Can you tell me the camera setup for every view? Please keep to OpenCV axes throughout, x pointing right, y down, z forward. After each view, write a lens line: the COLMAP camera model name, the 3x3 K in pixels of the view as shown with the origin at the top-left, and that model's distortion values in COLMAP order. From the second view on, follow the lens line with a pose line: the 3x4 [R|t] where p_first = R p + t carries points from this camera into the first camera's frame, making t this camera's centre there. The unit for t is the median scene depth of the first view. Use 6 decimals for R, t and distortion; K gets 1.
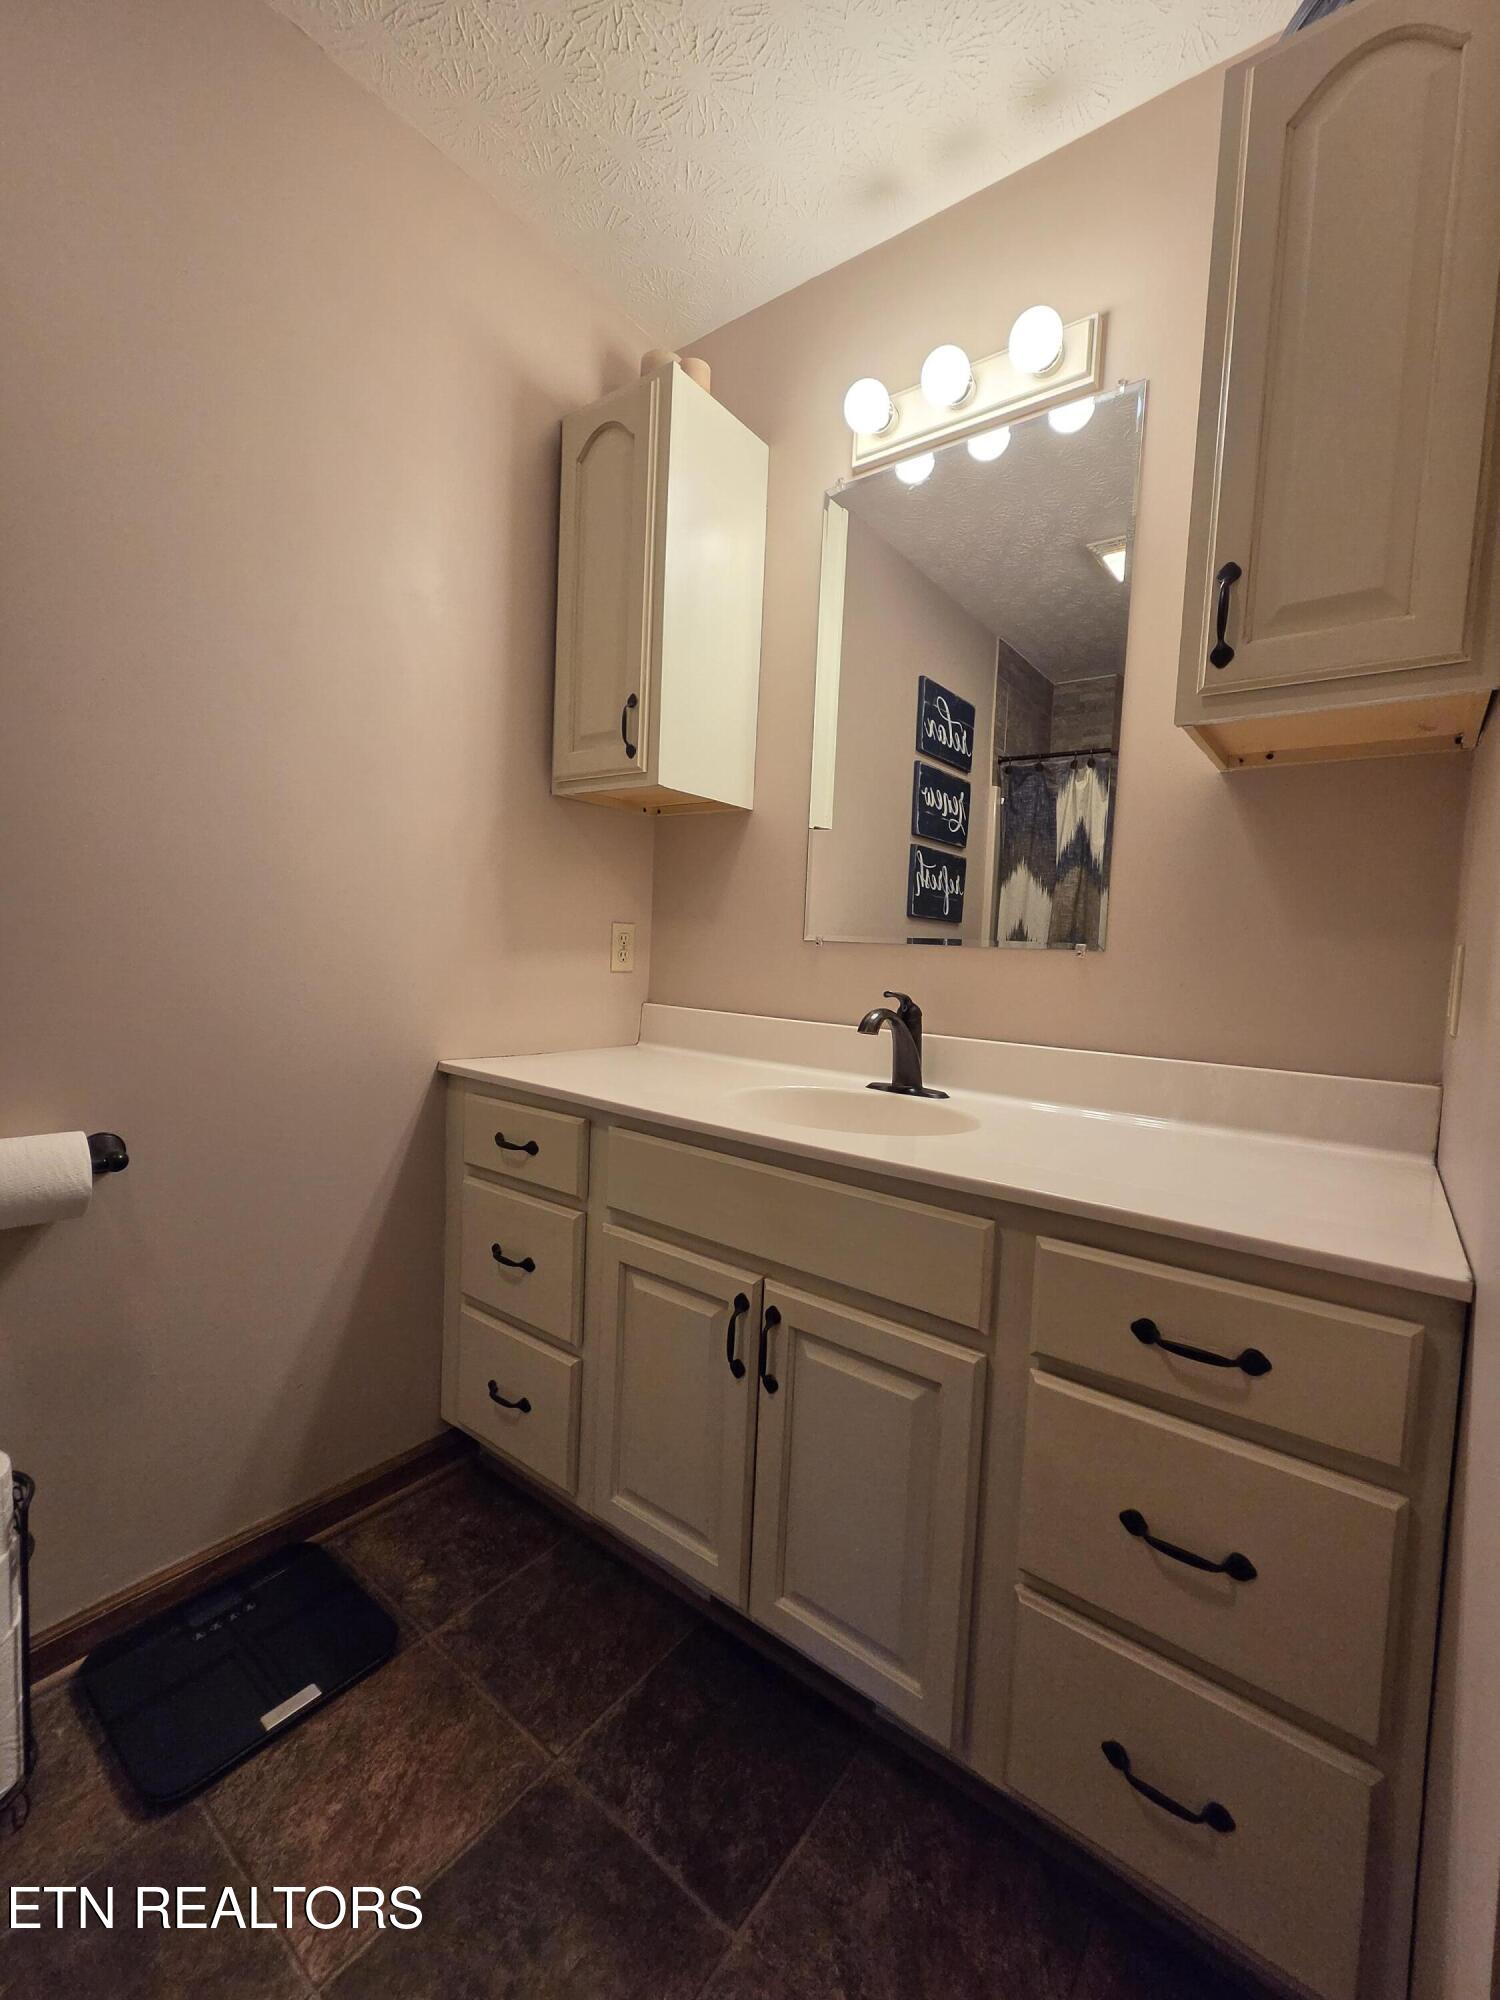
lens RADIAL K [[820.0, 0, 757.4], [0, 820.0, 1006.2], [0, 0, 1]] dist [0.000387, -0.000020]
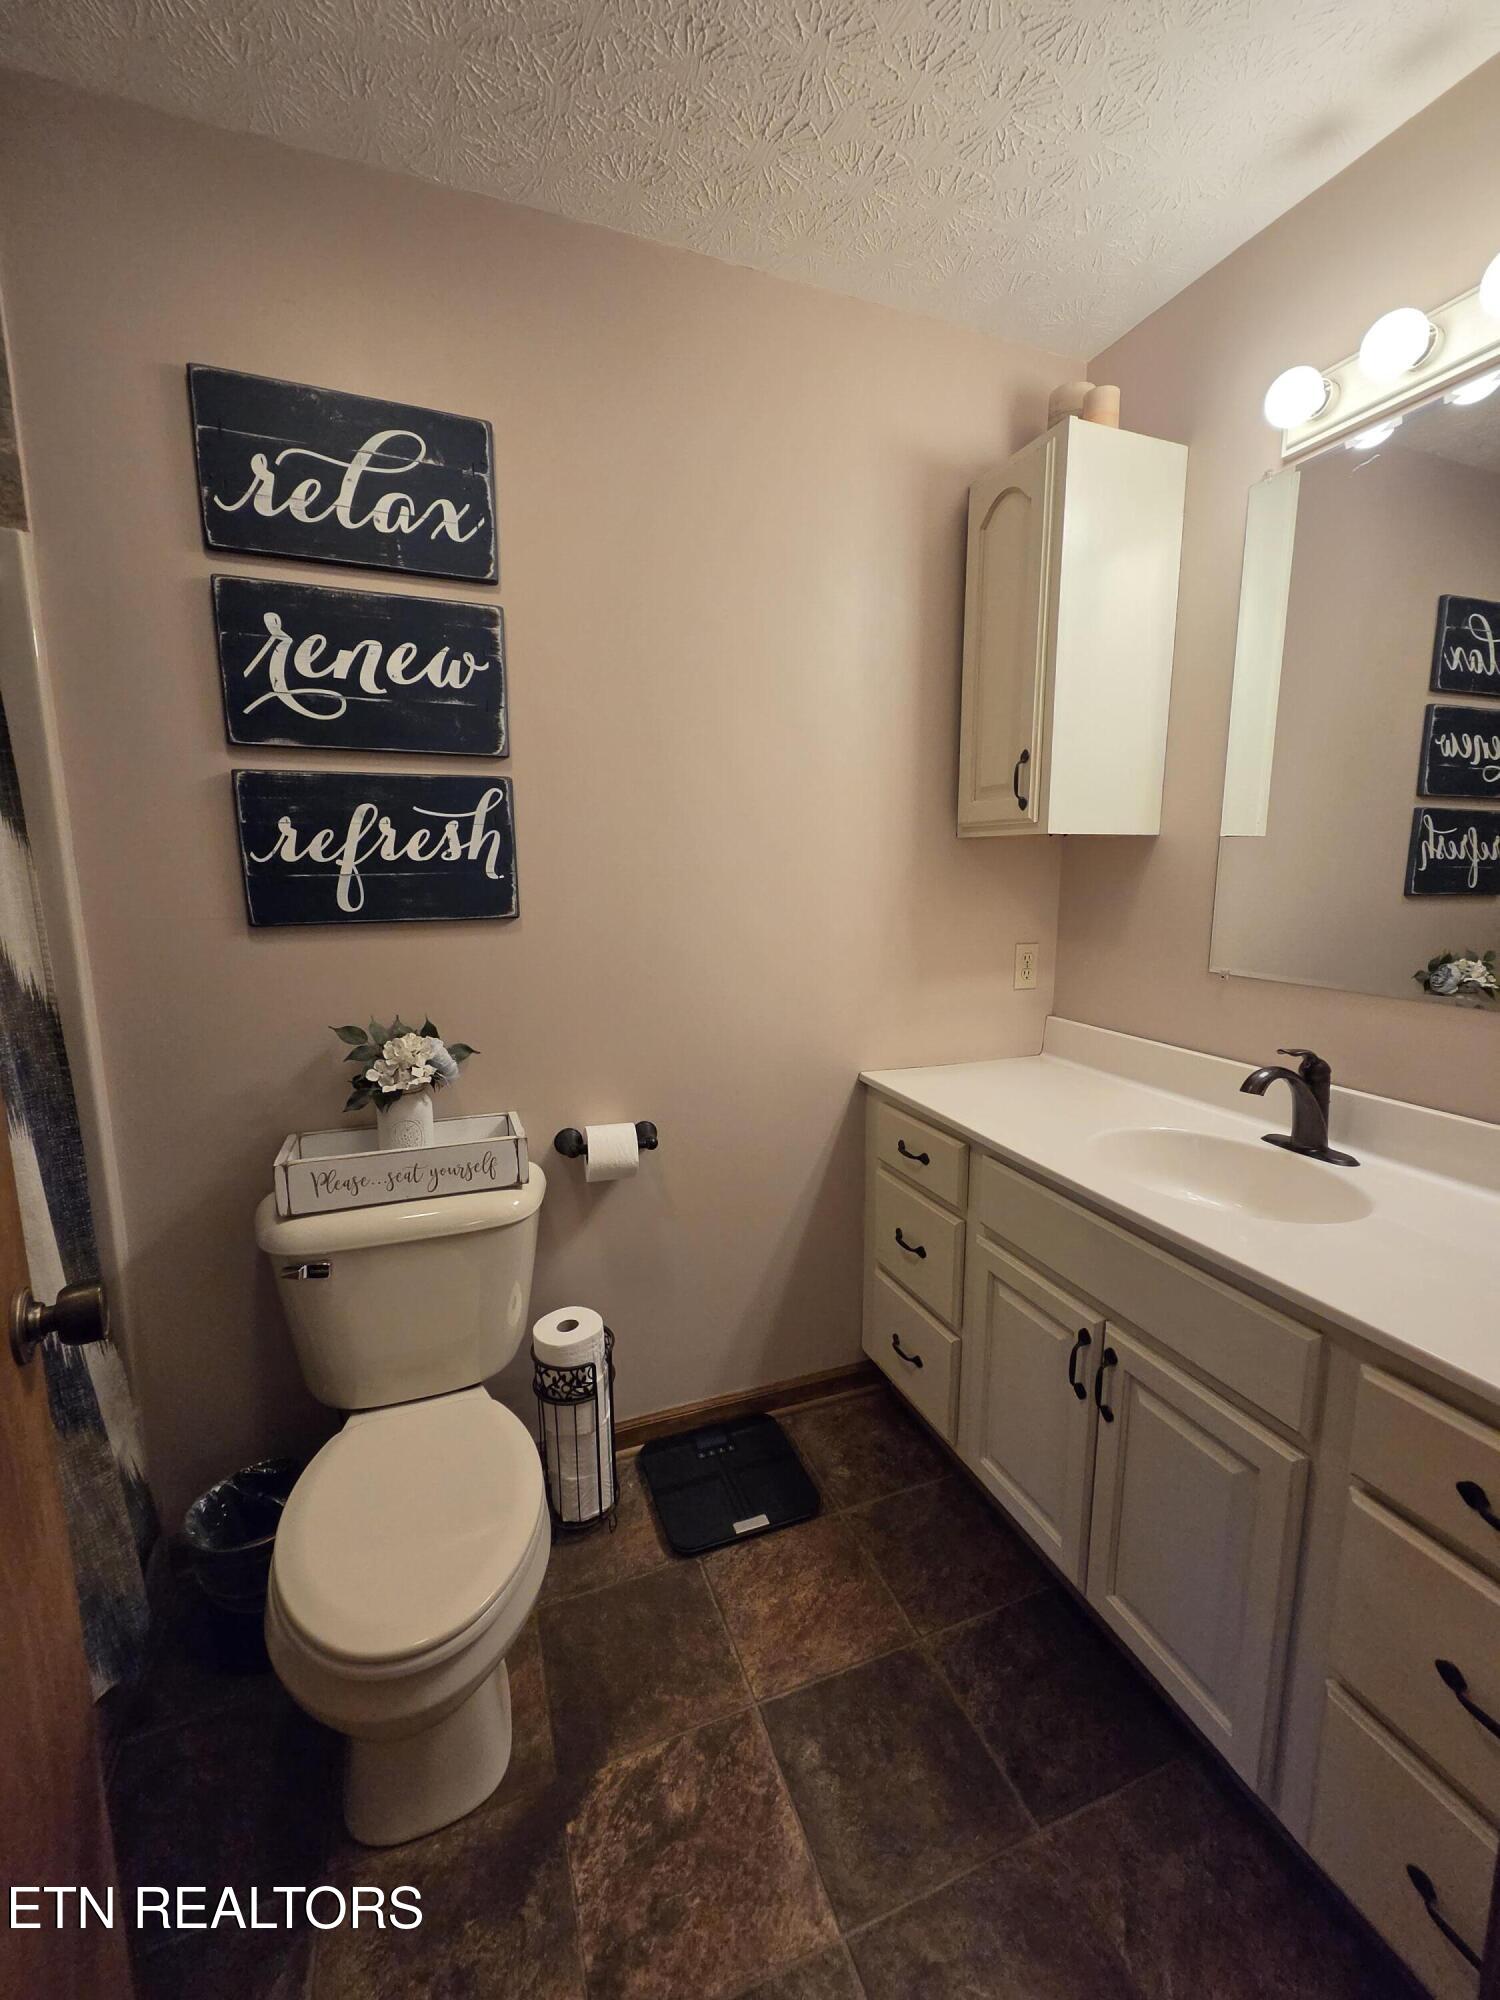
lens RADIAL K [[813.2, 0, 753.6], [0, 813.2, 1005.5], [0, 0, 1]] dist [-0.000053, 0.000328]
pose [[0.846368, 0.036708, -0.531332, 0.141870], [0.008115, 0.996617, 0.081779, -0.154567], [0.532537, -0.073527, 0.843207, -0.127888]]
